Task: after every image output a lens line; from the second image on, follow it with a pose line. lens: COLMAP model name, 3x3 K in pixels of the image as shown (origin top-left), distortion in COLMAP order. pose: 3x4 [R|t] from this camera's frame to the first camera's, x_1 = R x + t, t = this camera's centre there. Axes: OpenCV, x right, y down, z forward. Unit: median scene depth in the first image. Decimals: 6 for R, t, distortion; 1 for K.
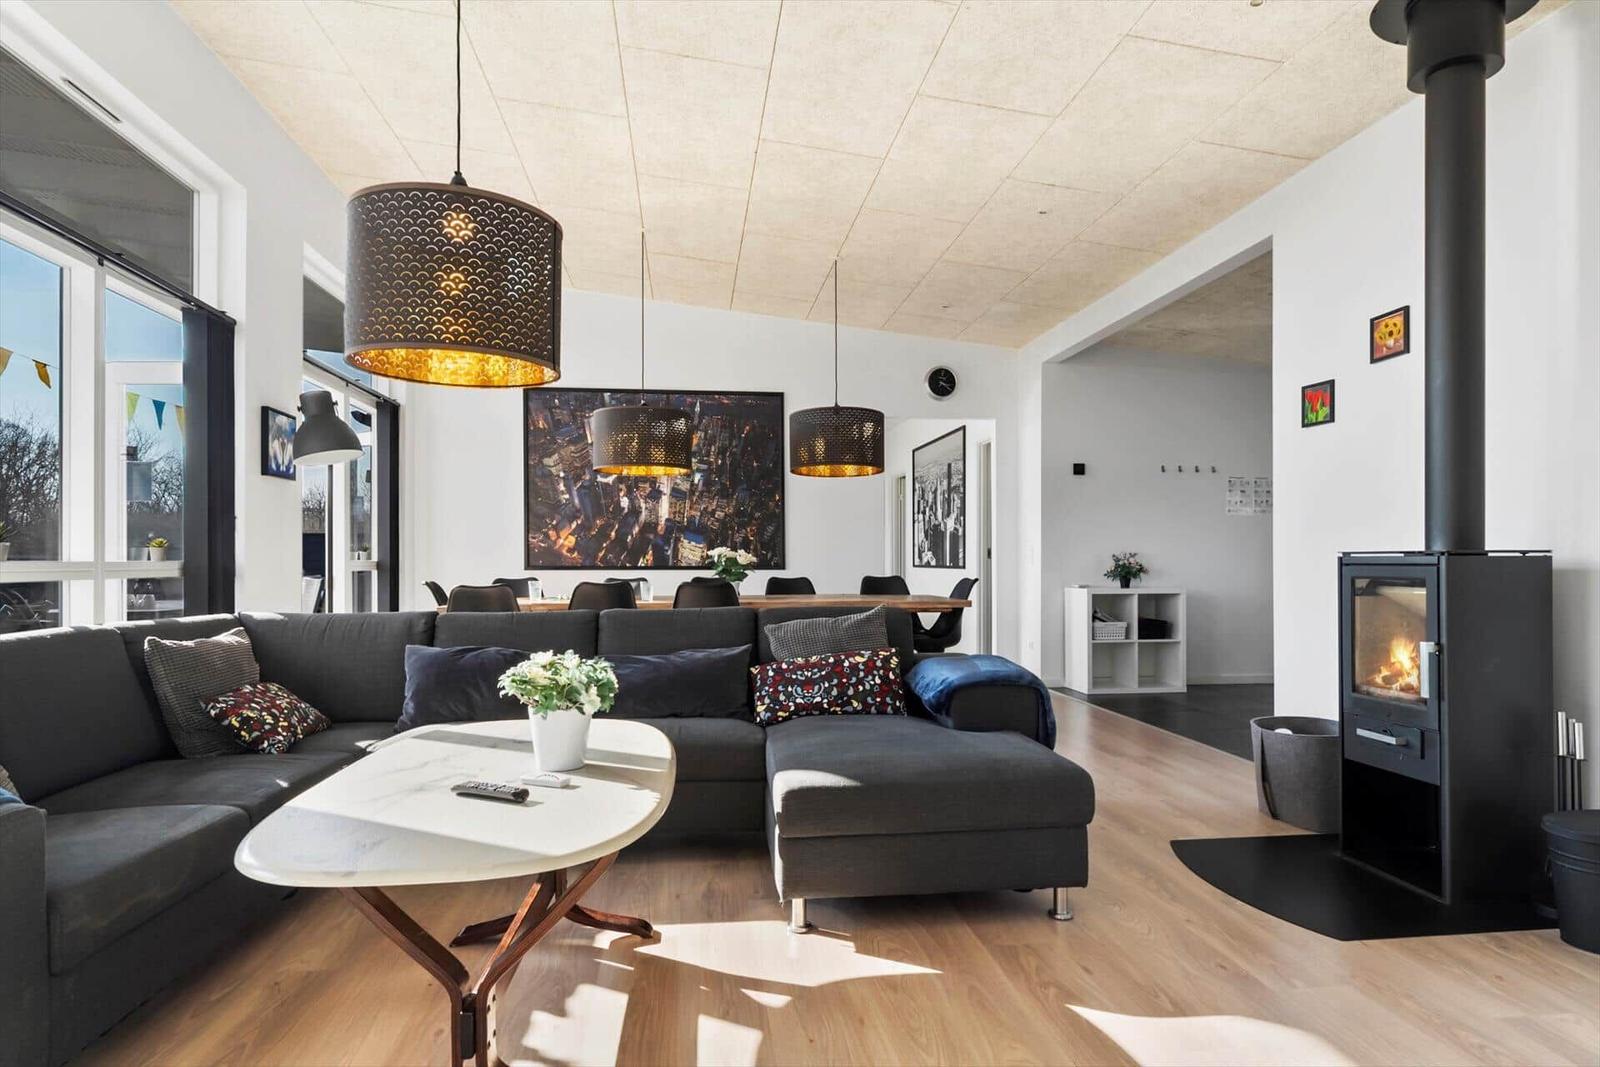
lens RADIAL K [[912.1, 0, 798.8], [0, 912.1, 563.5], [0, 0, 1]] dist [-0.001352, -0.001185]
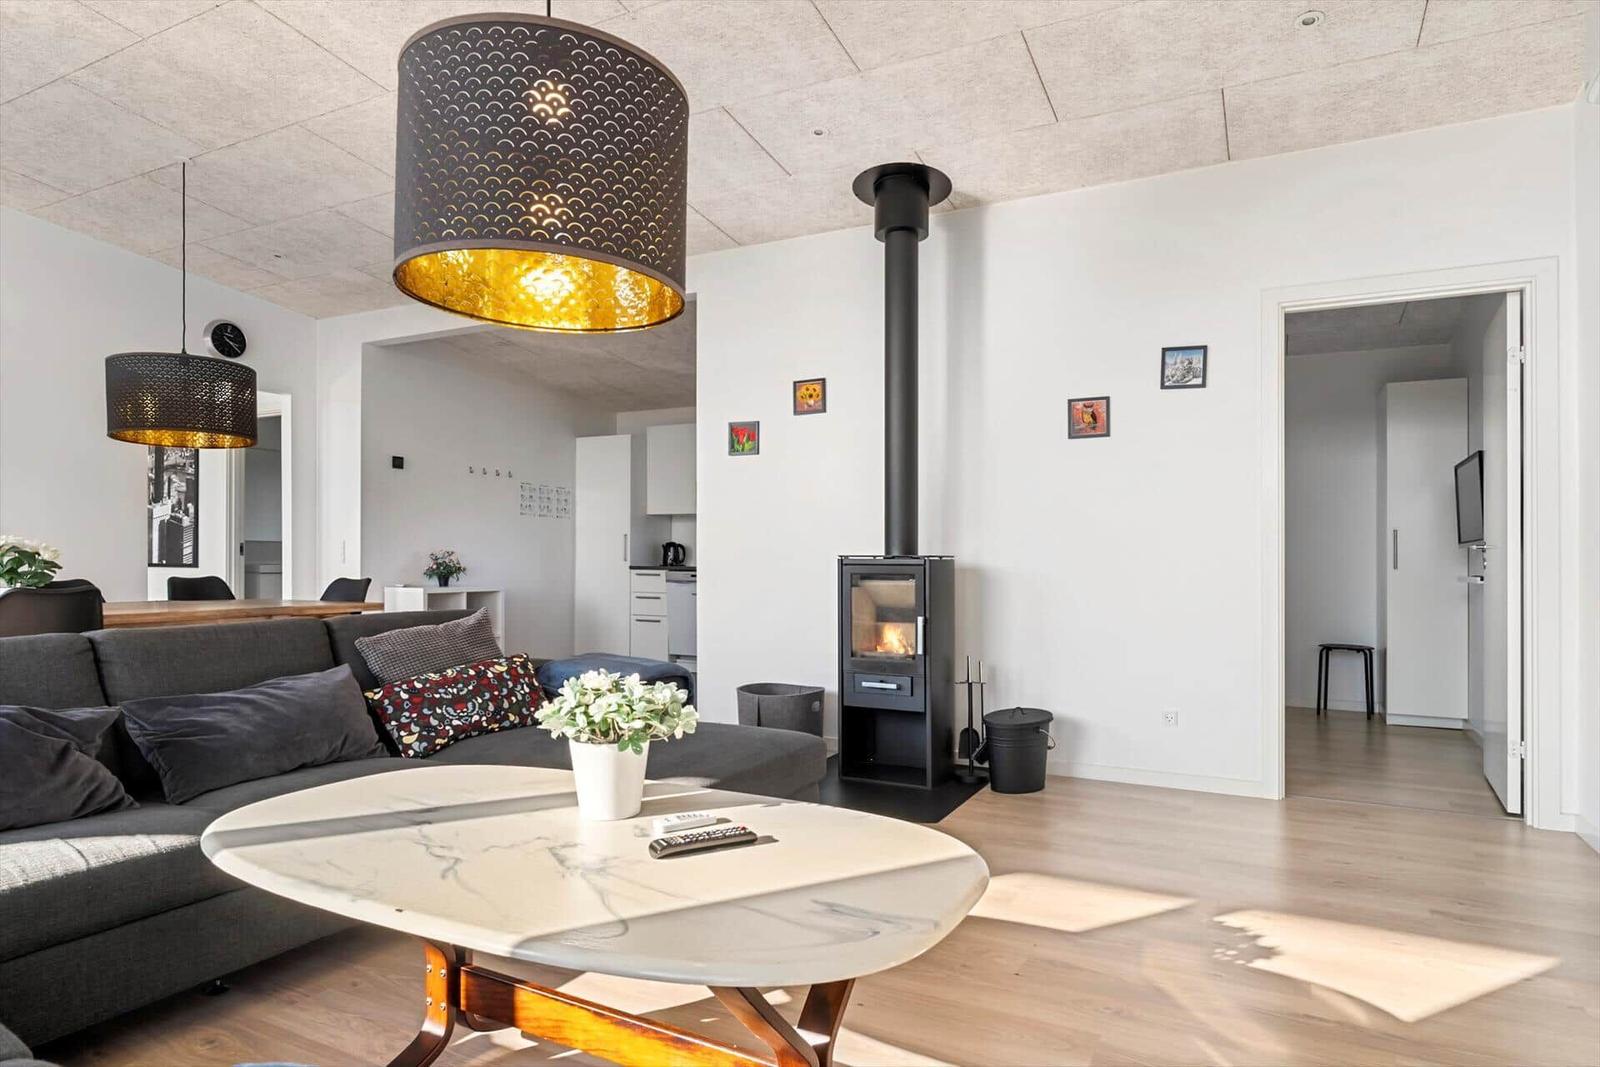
lens RADIAL K [[912.1, 0, 798.8], [0, 912.1, 563.5], [0, 0, 1]] dist [-0.001352, -0.001185]
pose [[0.565182, 0.003083, 0.824960, -0.517936], [-0.004585, 0.999989, -0.000596, 0.000818], [-0.824954, -0.003446, 0.565190, 0.253361]]
